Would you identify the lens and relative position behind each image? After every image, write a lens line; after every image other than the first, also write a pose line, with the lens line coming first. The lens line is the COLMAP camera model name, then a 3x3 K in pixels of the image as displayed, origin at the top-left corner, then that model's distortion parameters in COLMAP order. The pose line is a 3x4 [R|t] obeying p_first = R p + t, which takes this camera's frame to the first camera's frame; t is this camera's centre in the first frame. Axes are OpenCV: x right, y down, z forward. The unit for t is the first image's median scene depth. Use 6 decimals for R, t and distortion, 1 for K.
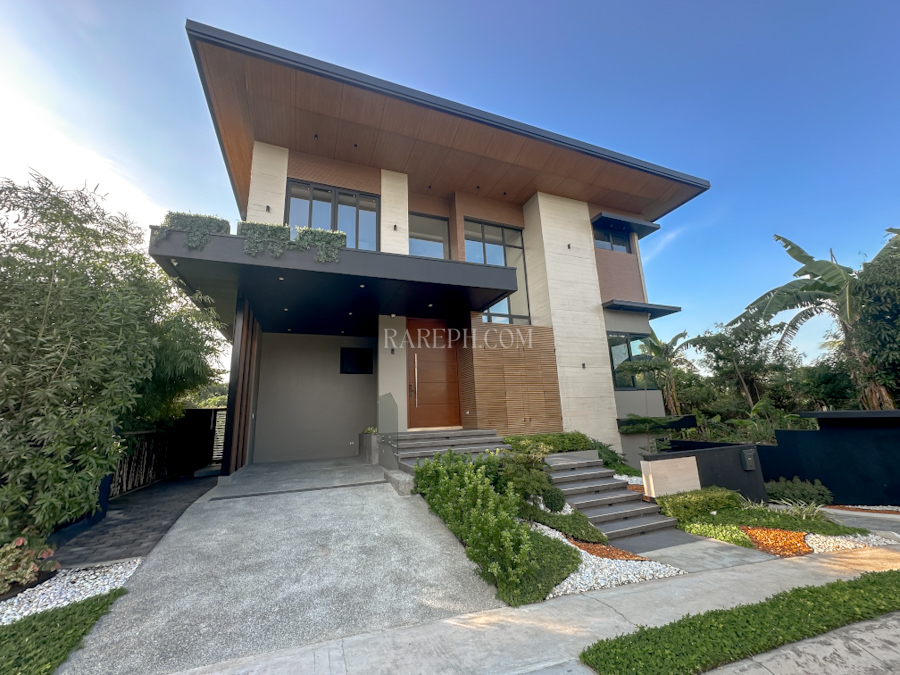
lens RADIAL K [[363.1, 0, 449.1], [0, 363.1, 337.5], [0, 0, 1]] dist [-0.007973, 0.002329]
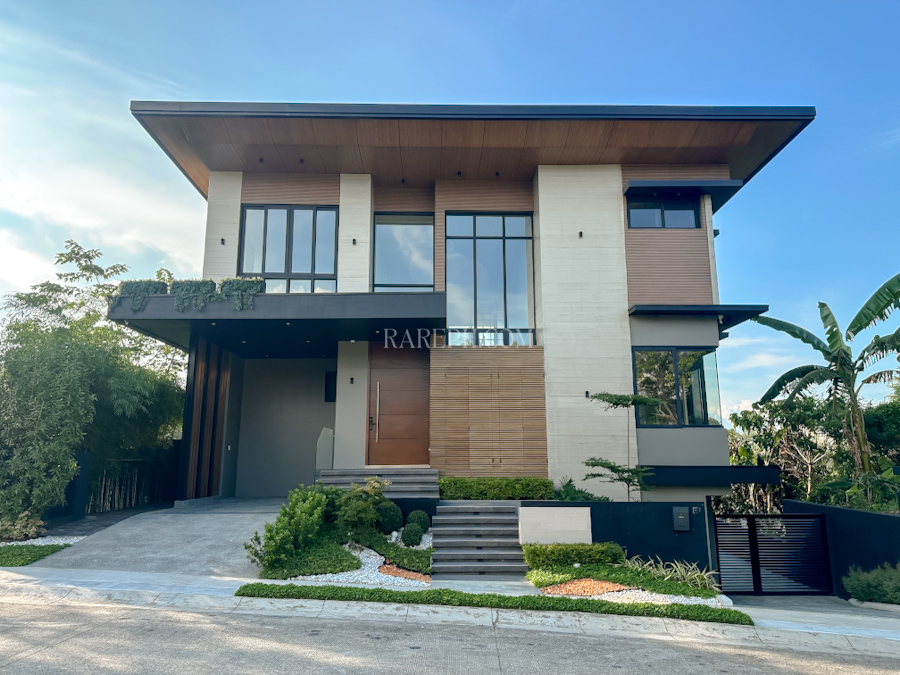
lens RADIAL K [[632.6, 0, 450.3], [0, 632.6, 336.8], [0, 0, 1]] dist [0.017037, -0.015542]
pose [[0.938220, -0.031424, -0.344609, 0.673986], [0.043239, 0.998709, 0.026650, -0.111865], [0.343327, -0.039904, 0.938368, -0.430558]]
